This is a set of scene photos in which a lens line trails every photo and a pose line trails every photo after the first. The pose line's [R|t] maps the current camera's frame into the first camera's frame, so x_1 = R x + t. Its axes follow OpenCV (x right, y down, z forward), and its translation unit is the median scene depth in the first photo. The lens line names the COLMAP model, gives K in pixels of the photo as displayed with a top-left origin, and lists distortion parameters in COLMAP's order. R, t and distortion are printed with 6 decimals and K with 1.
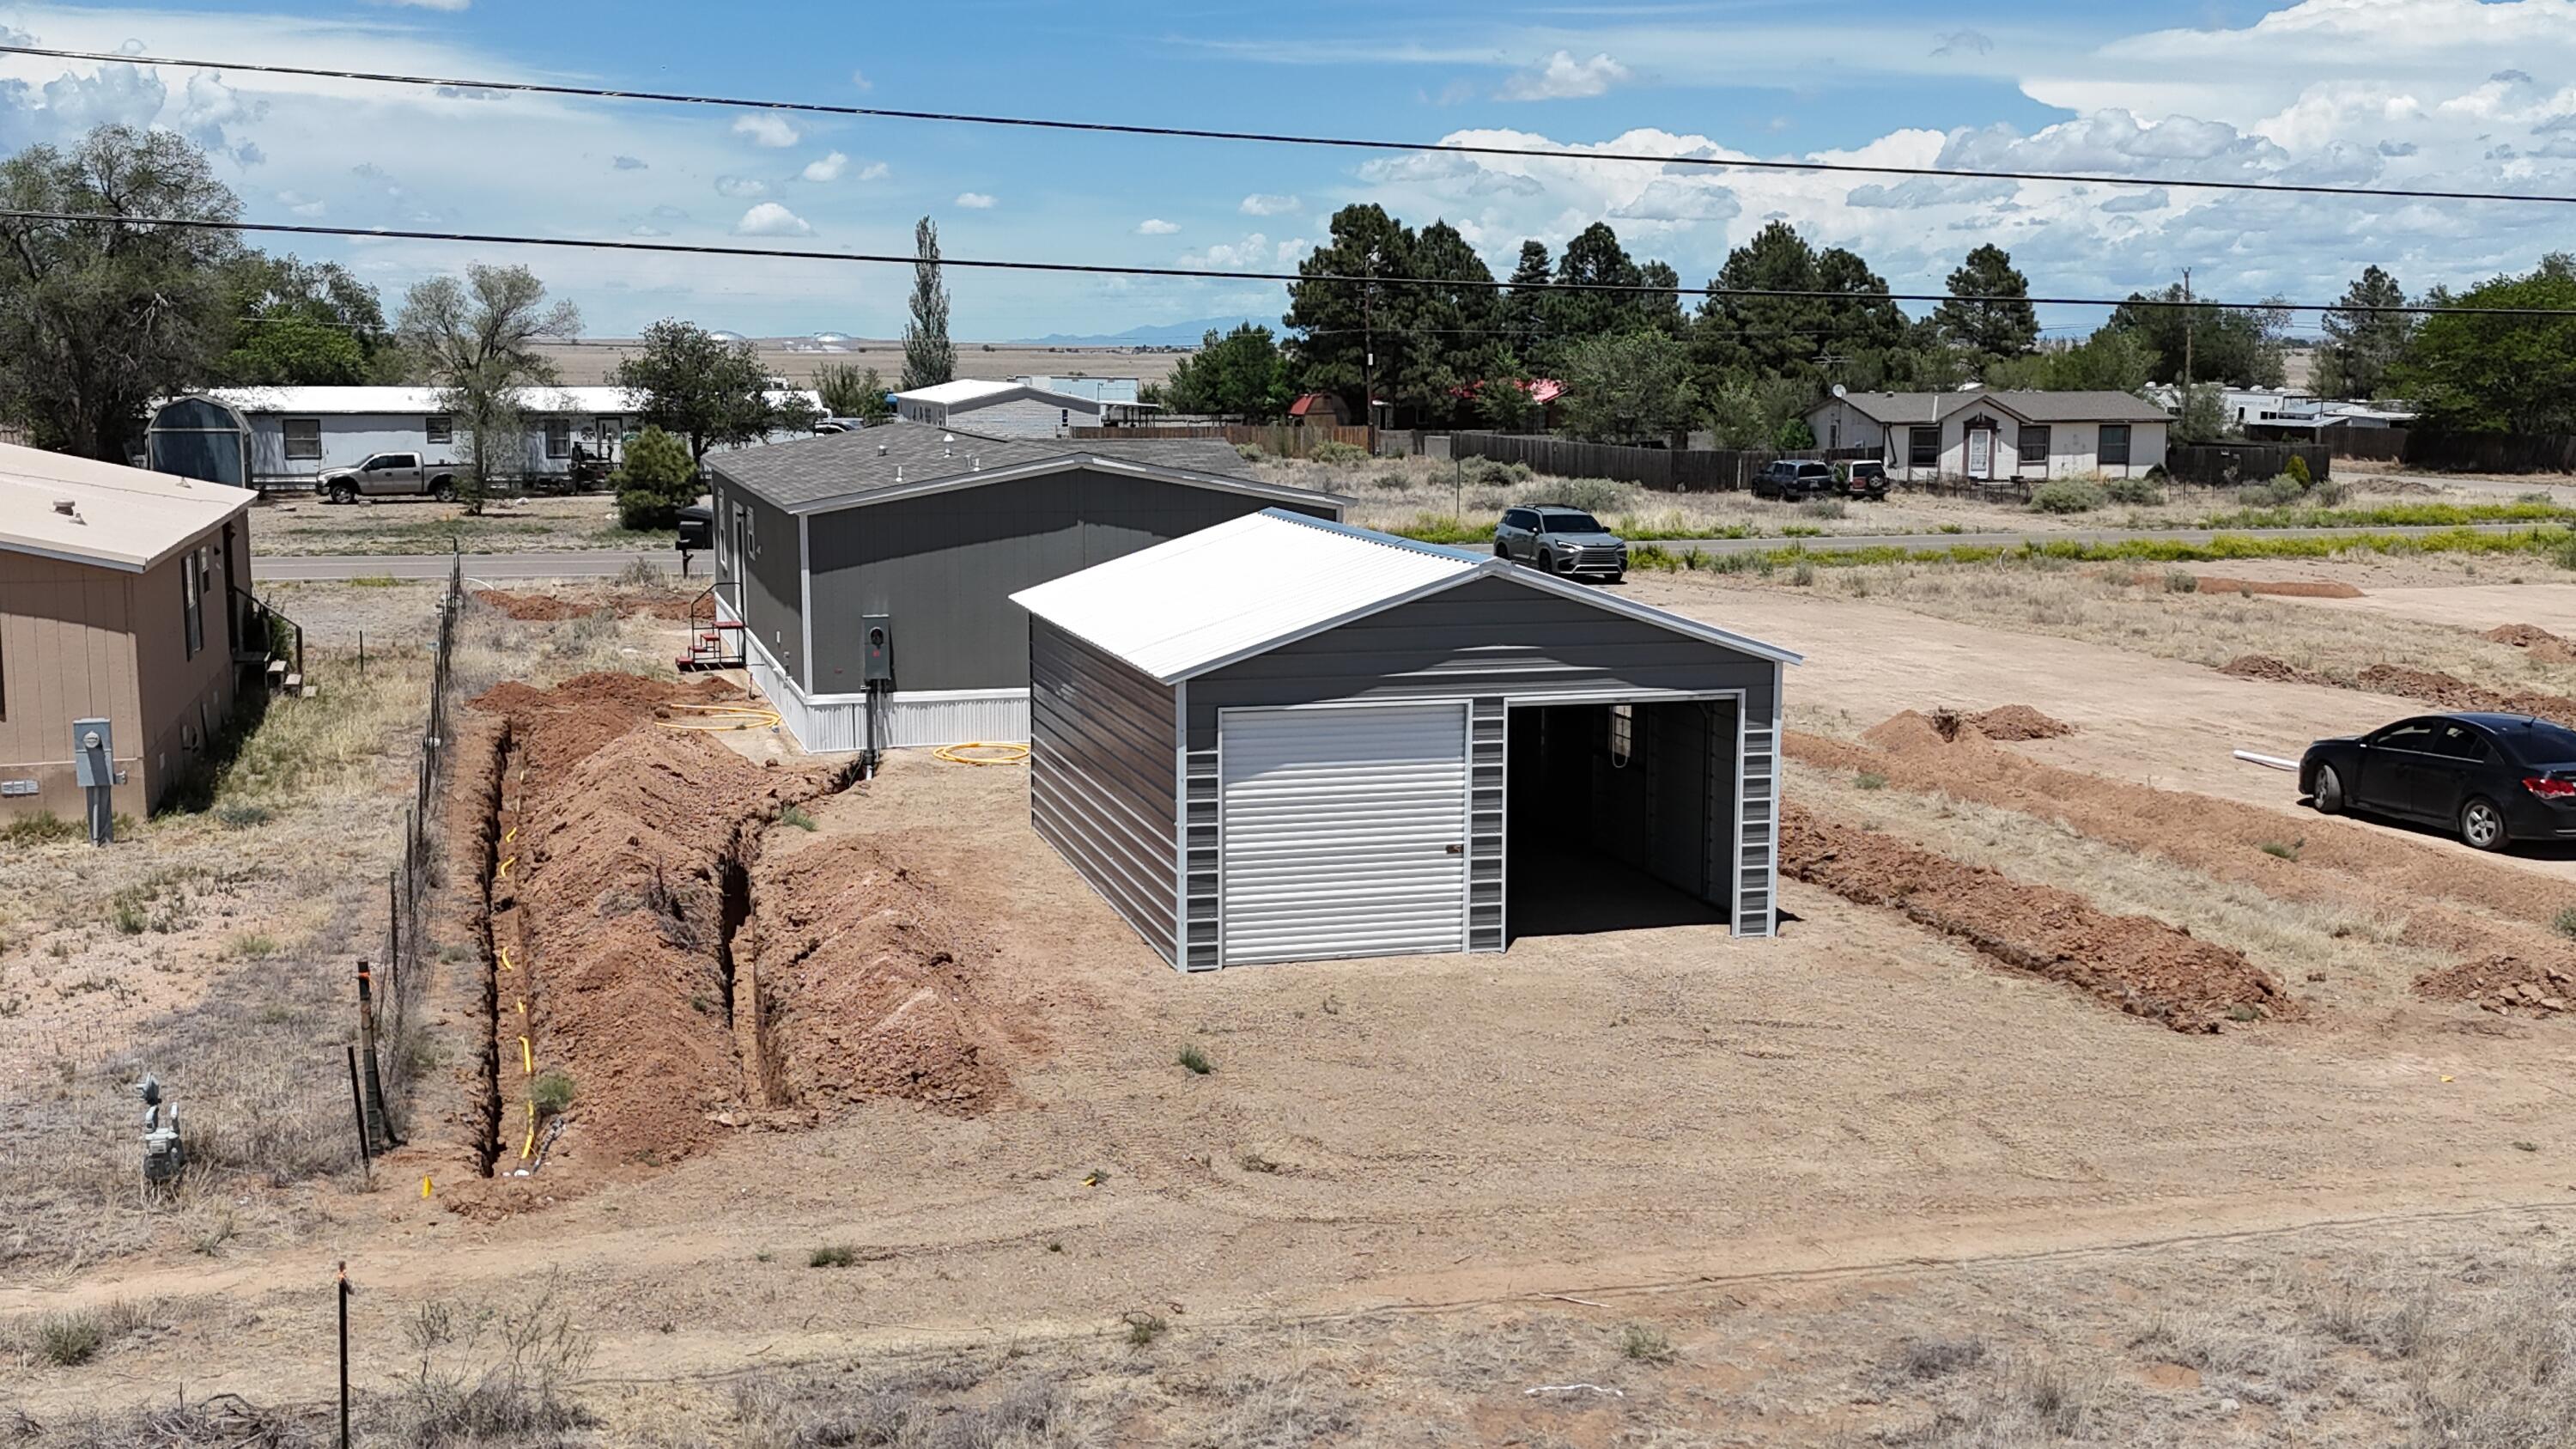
lens RADIAL K [[2619.3, 0, 1297.5], [0, 2619.3, 714.7], [0, 0, 1]] dist [0.058321, 0.000000]
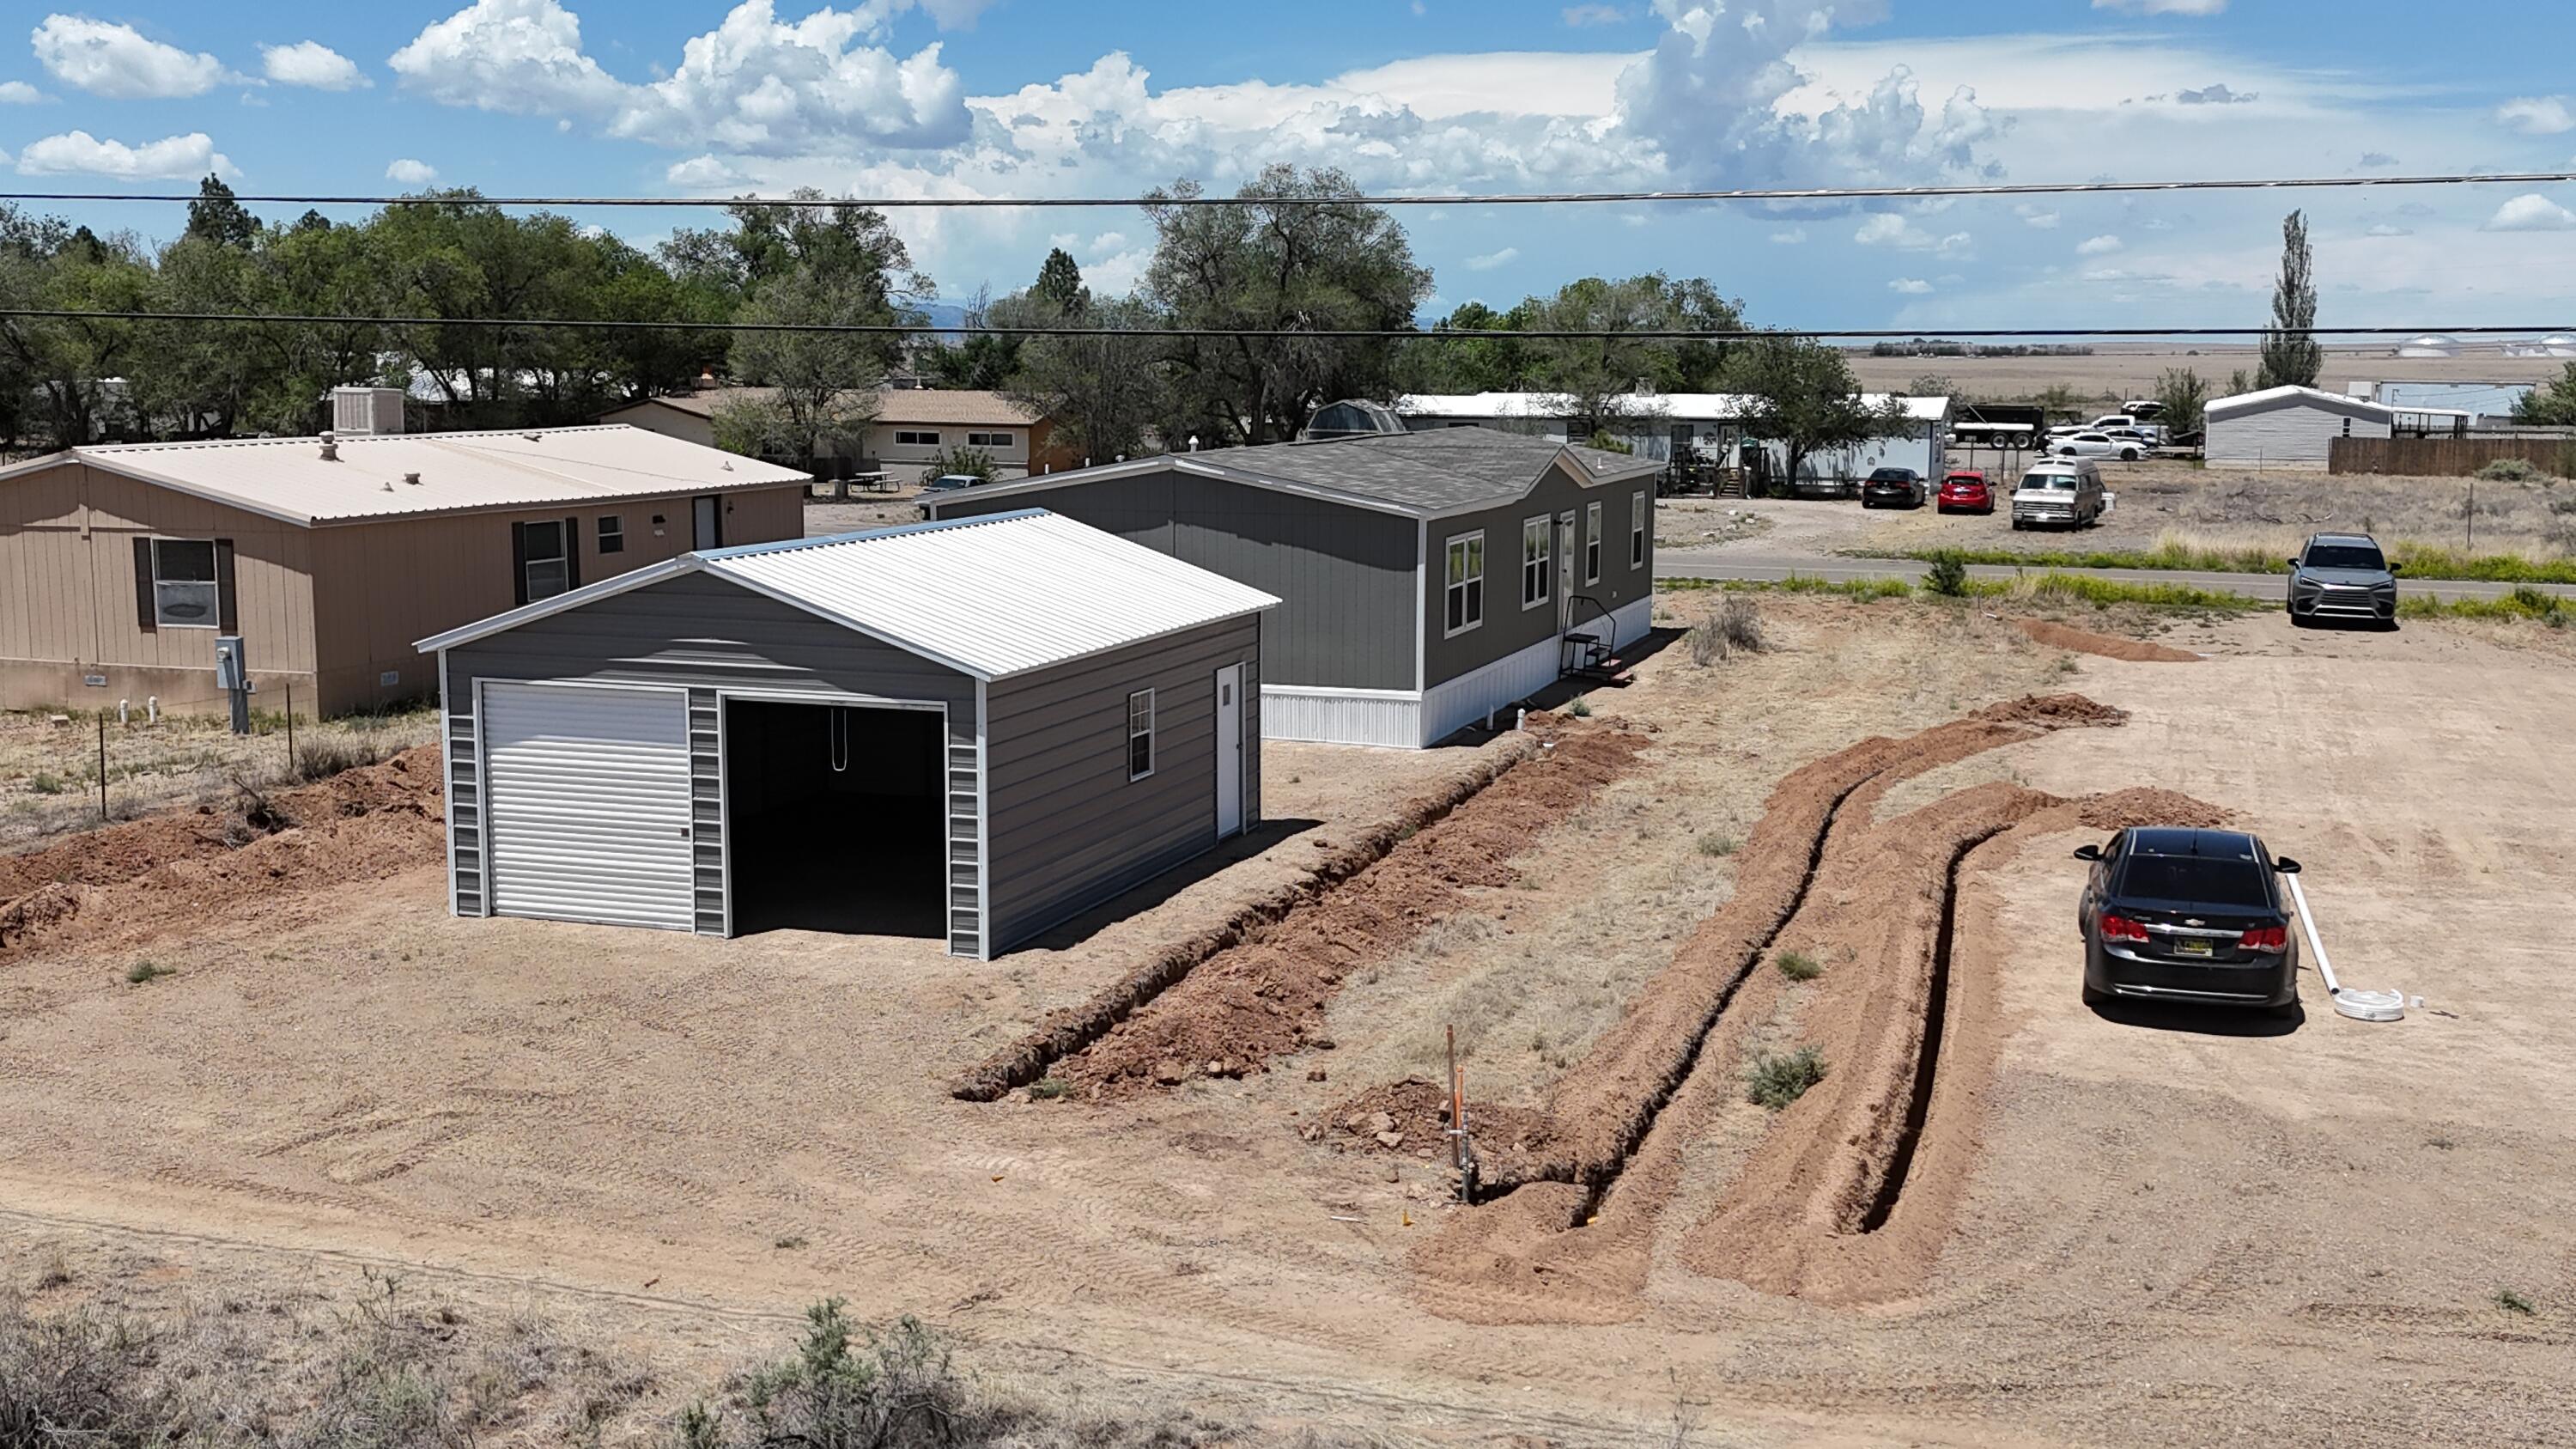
lens RADIAL K [[2619.3, 0, 1284.9], [0, 2619.3, 742.3], [0, 0, 1]] dist [0.058321, 0.000000]
pose [[0.816518, 0.084246, -0.571140, 0.156215], [-0.080083, 0.996259, 0.032464, -0.006854], [0.571739, 0.019232, 0.820210, 0.051658]]
